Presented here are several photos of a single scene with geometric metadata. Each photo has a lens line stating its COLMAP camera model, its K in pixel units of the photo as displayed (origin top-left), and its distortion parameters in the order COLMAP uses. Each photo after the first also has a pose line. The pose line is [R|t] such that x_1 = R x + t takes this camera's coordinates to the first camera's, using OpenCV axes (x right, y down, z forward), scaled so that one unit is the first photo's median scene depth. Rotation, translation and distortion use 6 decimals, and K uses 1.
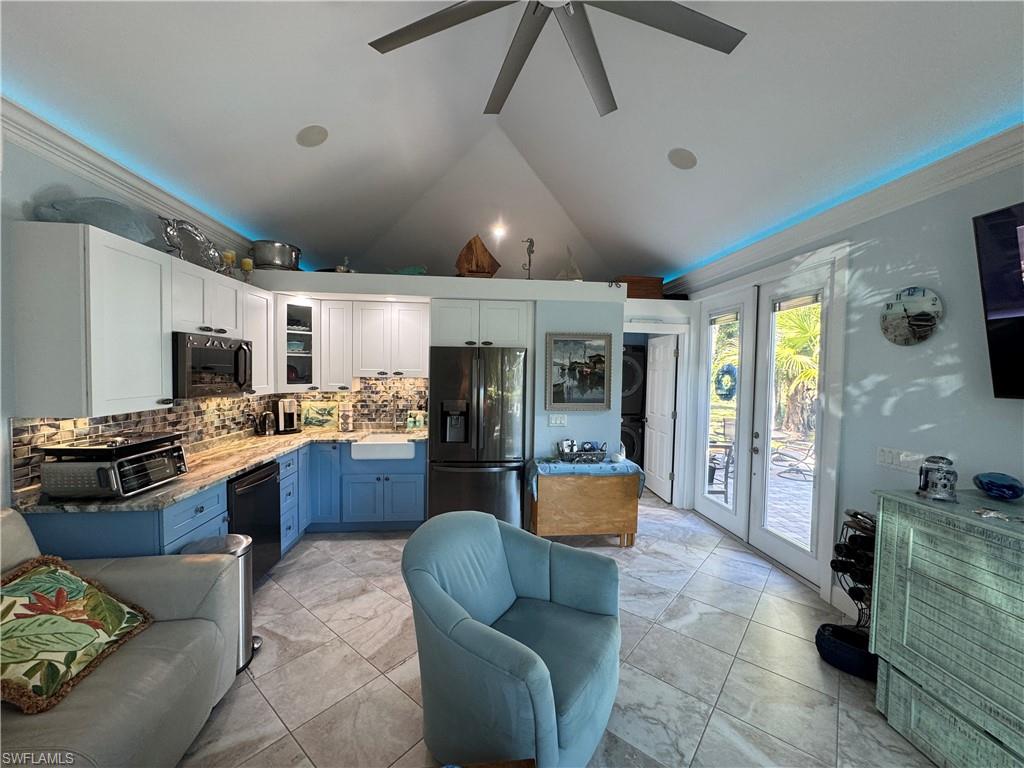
lens RADIAL K [[408.2, 0, 509.9], [0, 408.2, 385.4], [0, 0, 1]] dist [-0.003166, 0.000348]
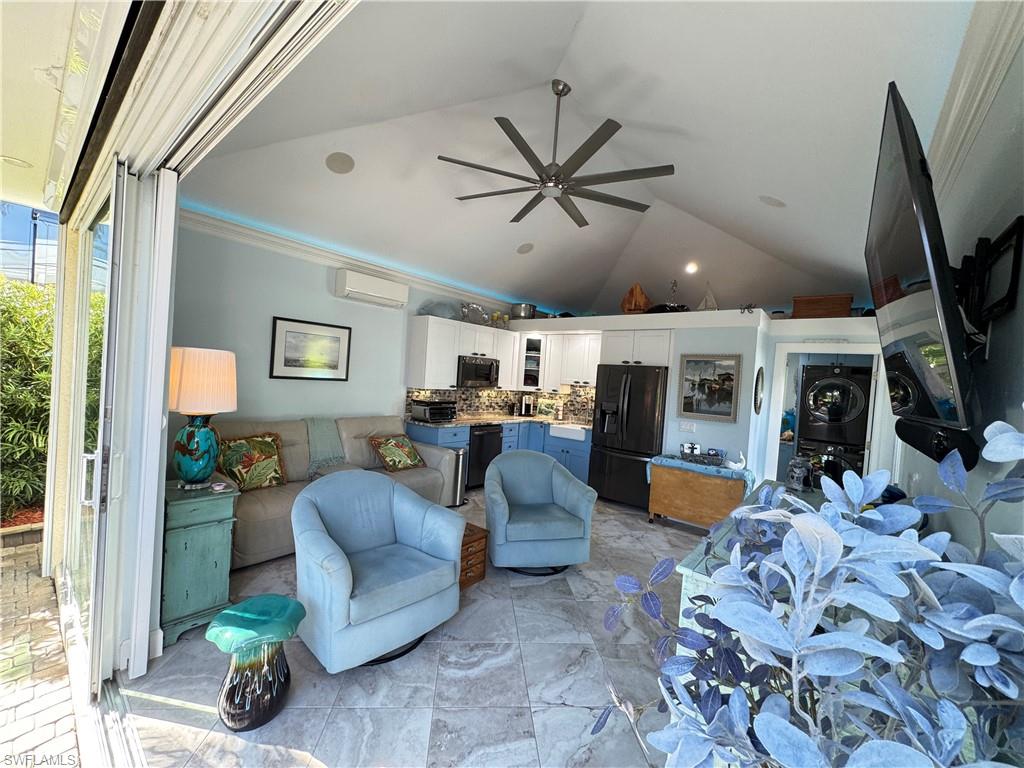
lens RADIAL K [[408.2, 0, 510.6], [0, 408.2, 387.1], [0, 0, 1]] dist [-0.003166, 0.000348]
pose [[0.706726, 0.049846, -0.705729, 0.617710], [-0.082586, 0.996508, -0.012319, 0.028025], [0.702651, 0.066990, 0.708374, -0.235611]]
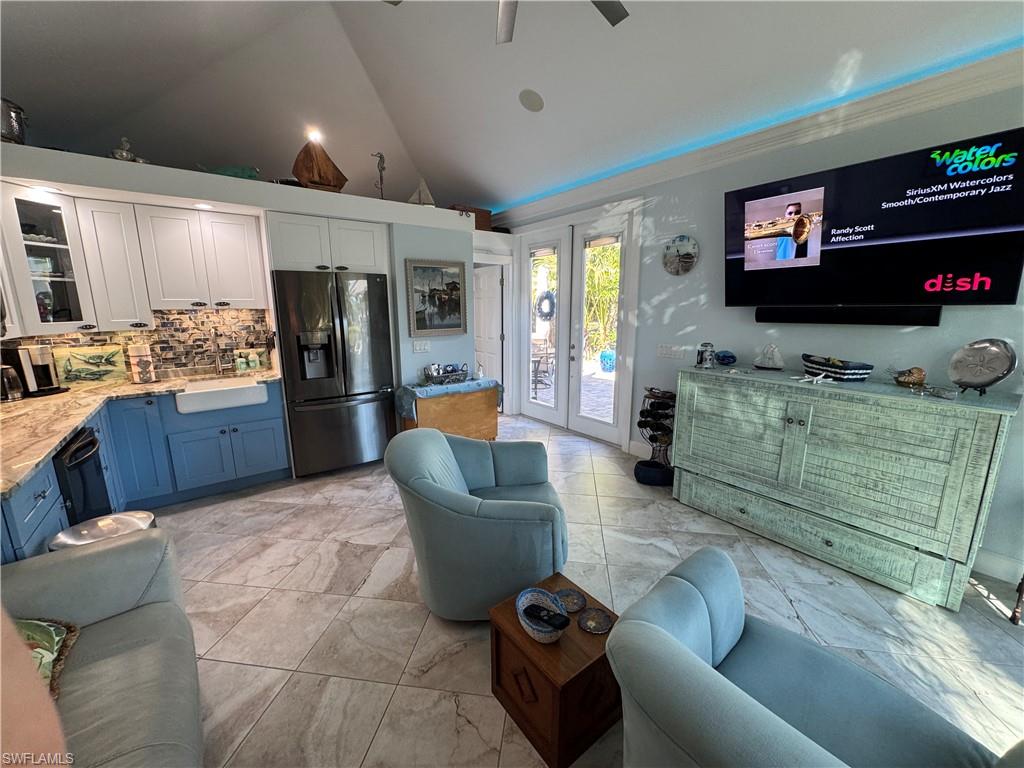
lens RADIAL K [[408.2, 0, 510.5], [0, 408.2, 384.5], [0, 0, 1]] dist [-0.003166, 0.000348]
pose [[0.850703, -0.119770, 0.511819, -0.242967], [0.037794, 0.985112, 0.167706, 0.015511], [-0.524286, -0.123324, 0.842565, -0.003420]]
